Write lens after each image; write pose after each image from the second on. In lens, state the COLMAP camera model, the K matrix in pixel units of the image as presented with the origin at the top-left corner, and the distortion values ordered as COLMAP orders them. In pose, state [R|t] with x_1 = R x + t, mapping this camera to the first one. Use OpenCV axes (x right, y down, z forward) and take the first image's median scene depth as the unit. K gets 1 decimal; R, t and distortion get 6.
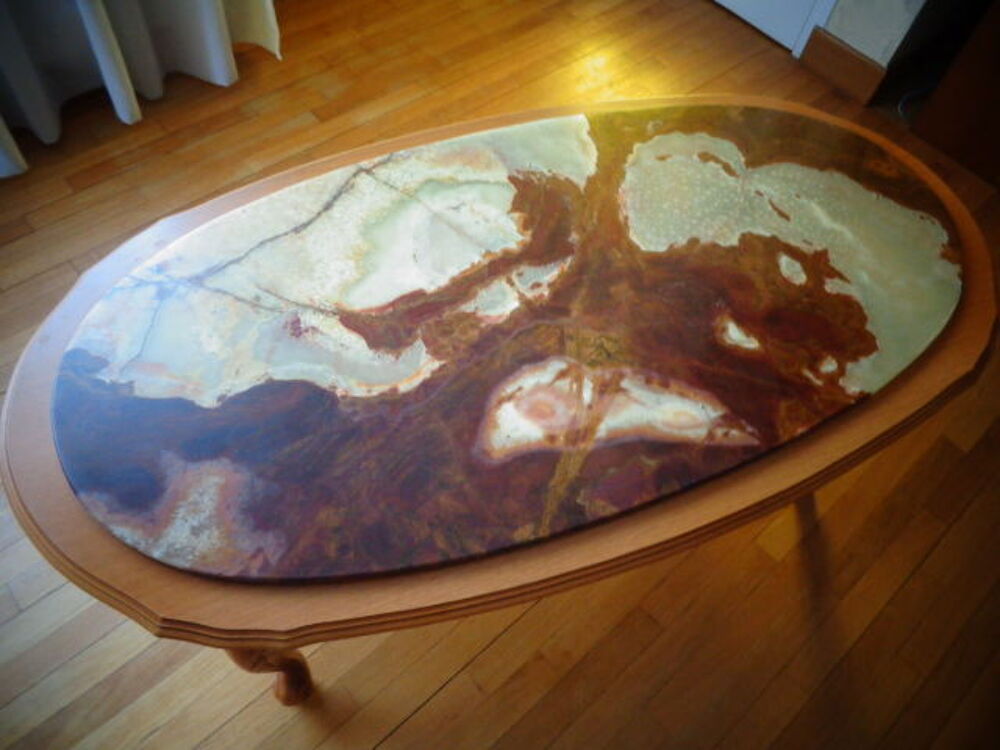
lens RADIAL K [[762.7, 0, 505.7], [0, 762.7, 375.3], [0, 0, 1]] dist [0.004492, -0.000183]
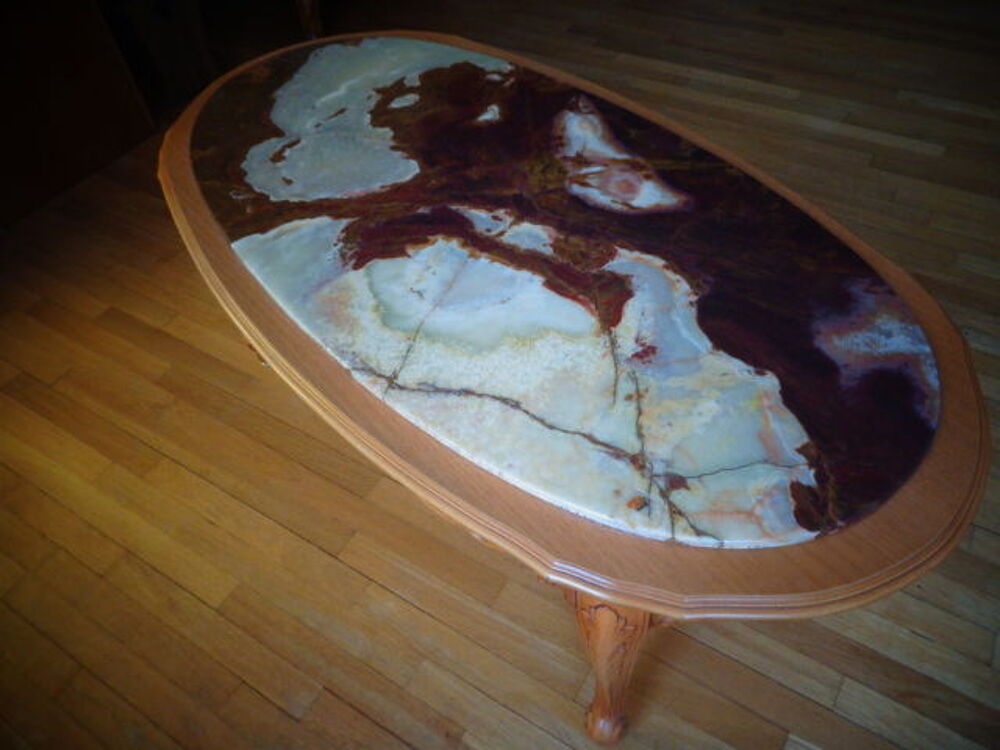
lens RADIAL K [[762.7, 0, 505.7], [0, 762.7, 375.3], [0, 0, 1]] dist [0.004492, -0.000183]
pose [[-0.286029, -0.766158, 0.575491, -0.726737], [0.832065, 0.099279, 0.545722, -0.655615], [-0.475243, 0.634938, 0.609096, 0.506942]]
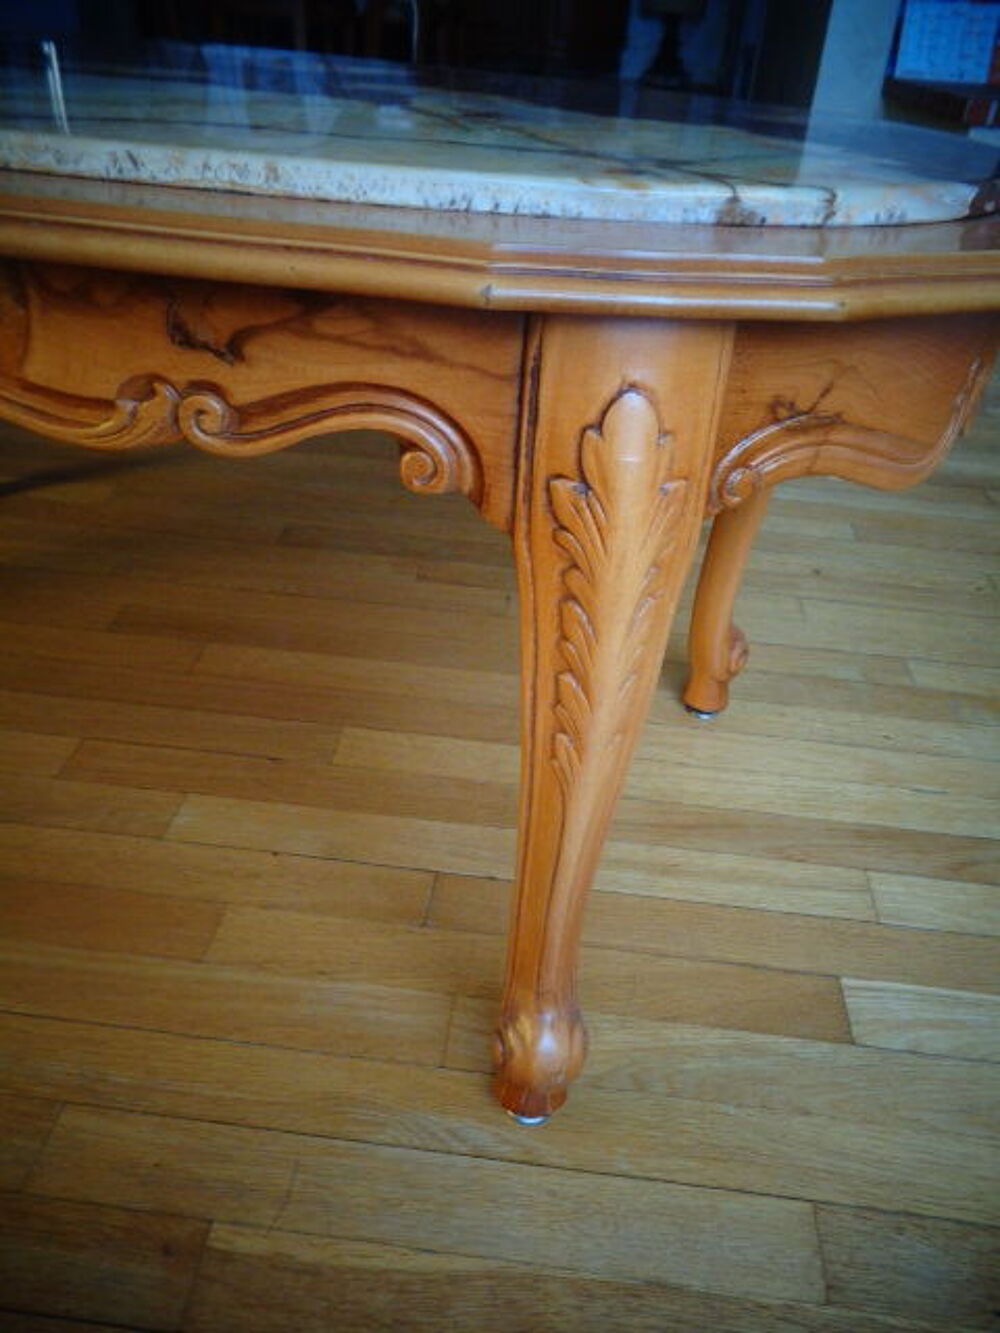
lens RADIAL K [[1023.1, 0, 500.0], [0, 1023.1, 666.5], [0, 0, 1]] dist [-0.000531, 0.007294]
pose [[-0.667393, -0.515168, 0.537763, -0.727736], [0.554191, 0.138788, 0.820738, -0.477096], [-0.497453, 0.845778, 0.192875, 1.084155]]
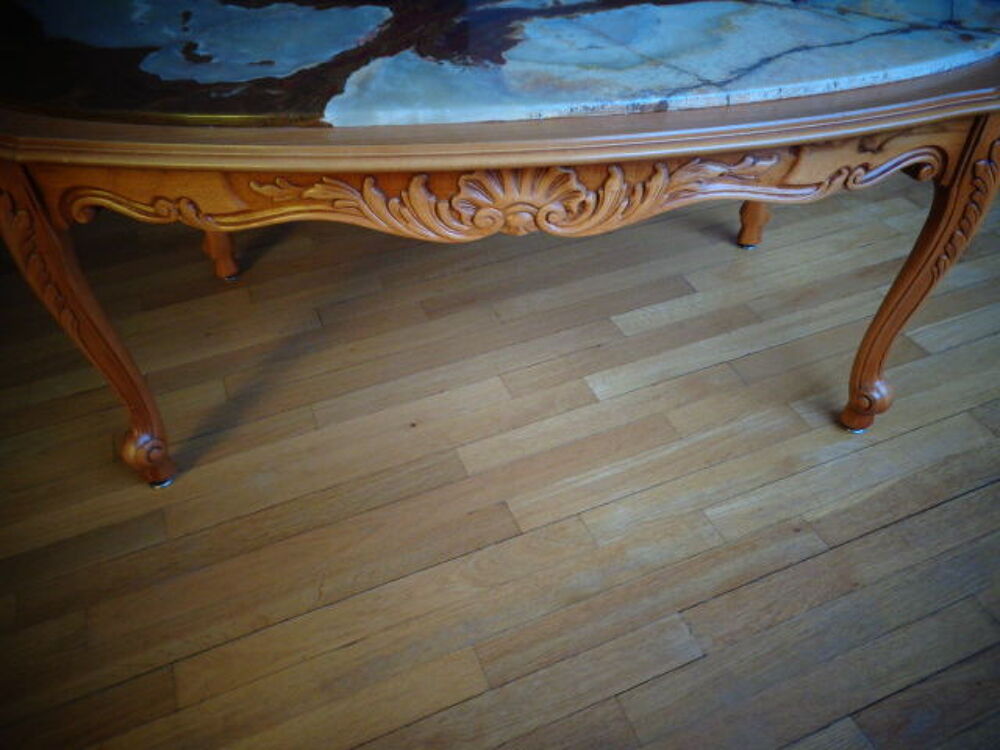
lens RADIAL K [[762.7, 0, 505.7], [0, 762.7, 375.3], [0, 0, 1]] dist [0.004492, -0.000183]
pose [[-0.942380, -0.279359, 0.184060, -0.227447], [0.236089, -0.165532, 0.957529, -1.080579], [-0.237027, 0.945811, 0.221947, 1.242535]]
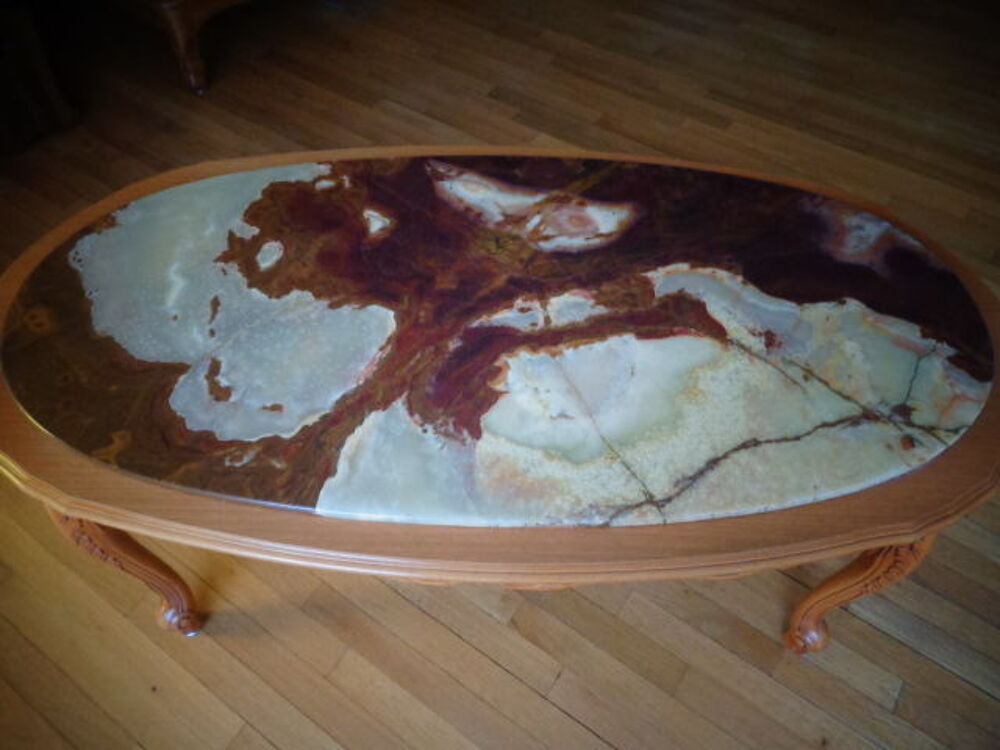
lens RADIAL K [[762.7, 0, 505.7], [0, 762.7, 375.3], [0, 0, 1]] dist [0.004492, -0.000183]
pose [[-0.897051, -0.399997, 0.187886, -0.158089], [0.321819, -0.299893, 0.898052, -1.043831], [-0.302873, 0.866064, 0.397746, 0.697160]]
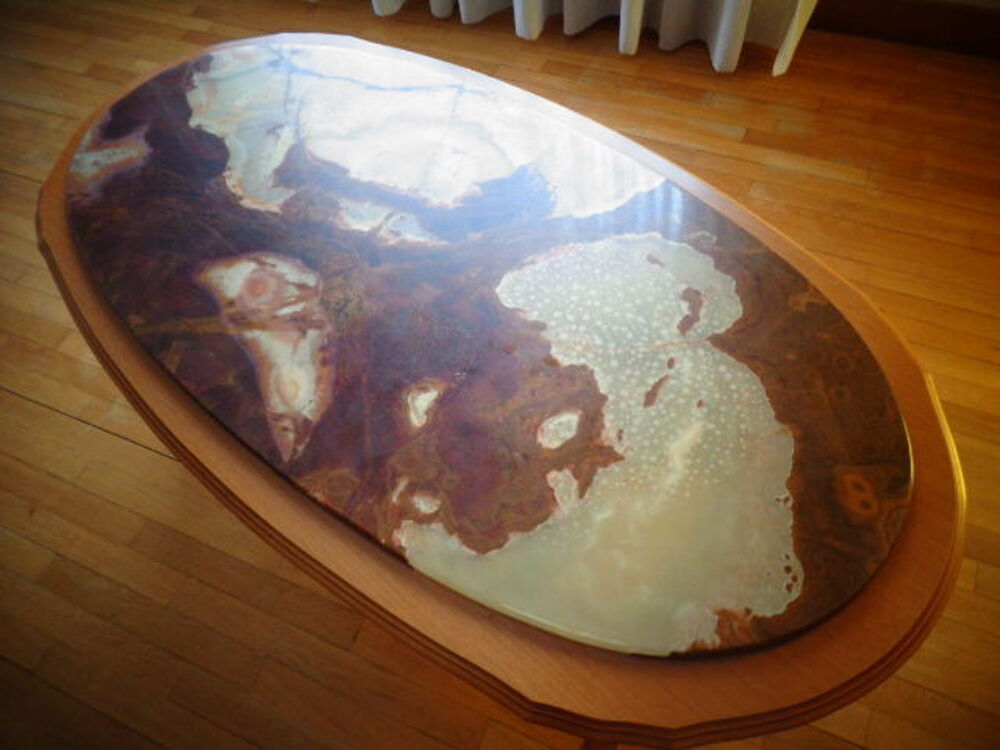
lens RADIAL K [[767.5, 0, 504.0], [0, 767.5, 376.0], [0, 0, 1]] dist [-0.000531, 0.007294]
pose [[0.396867, 0.674418, -0.622620, 0.849082], [-0.699064, 0.661667, 0.271120, -0.366637], [0.594816, 0.327653, 0.734056, 0.418466]]
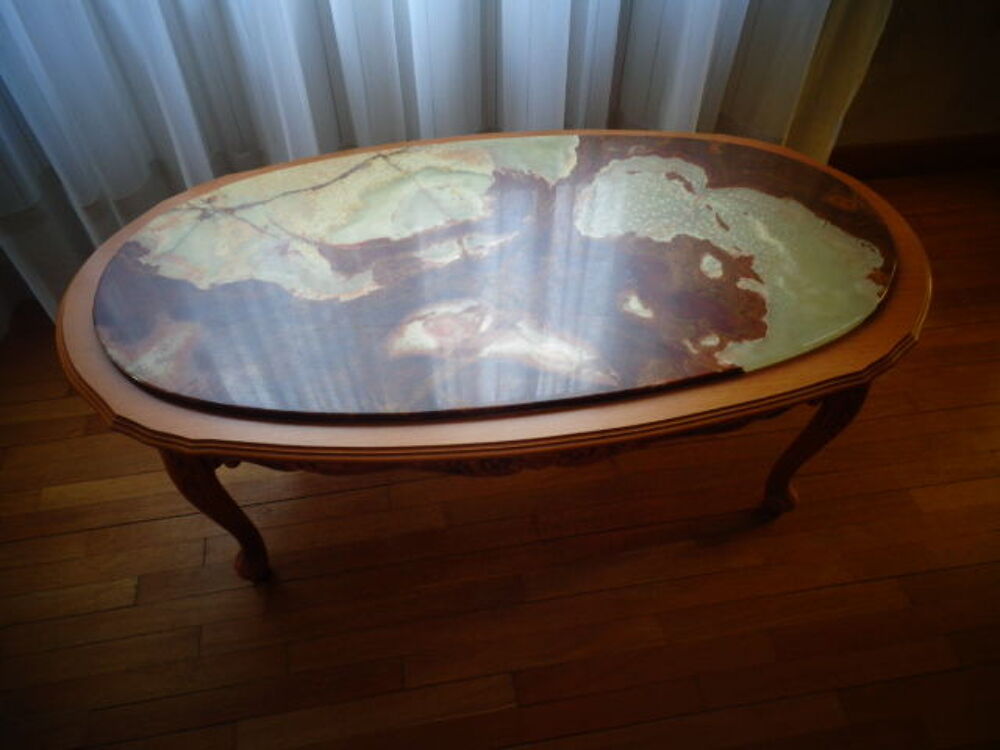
lens RADIAL K [[767.5, 0, 504.0], [0, 767.5, 376.0], [0, 0, 1]] dist [-0.000531, 0.007294]
pose [[0.957093, 0.148446, -0.248872, 0.415330], [-0.182410, 0.975949, -0.119370, 0.222780], [0.225166, 0.159645, 0.961152, -0.132004]]
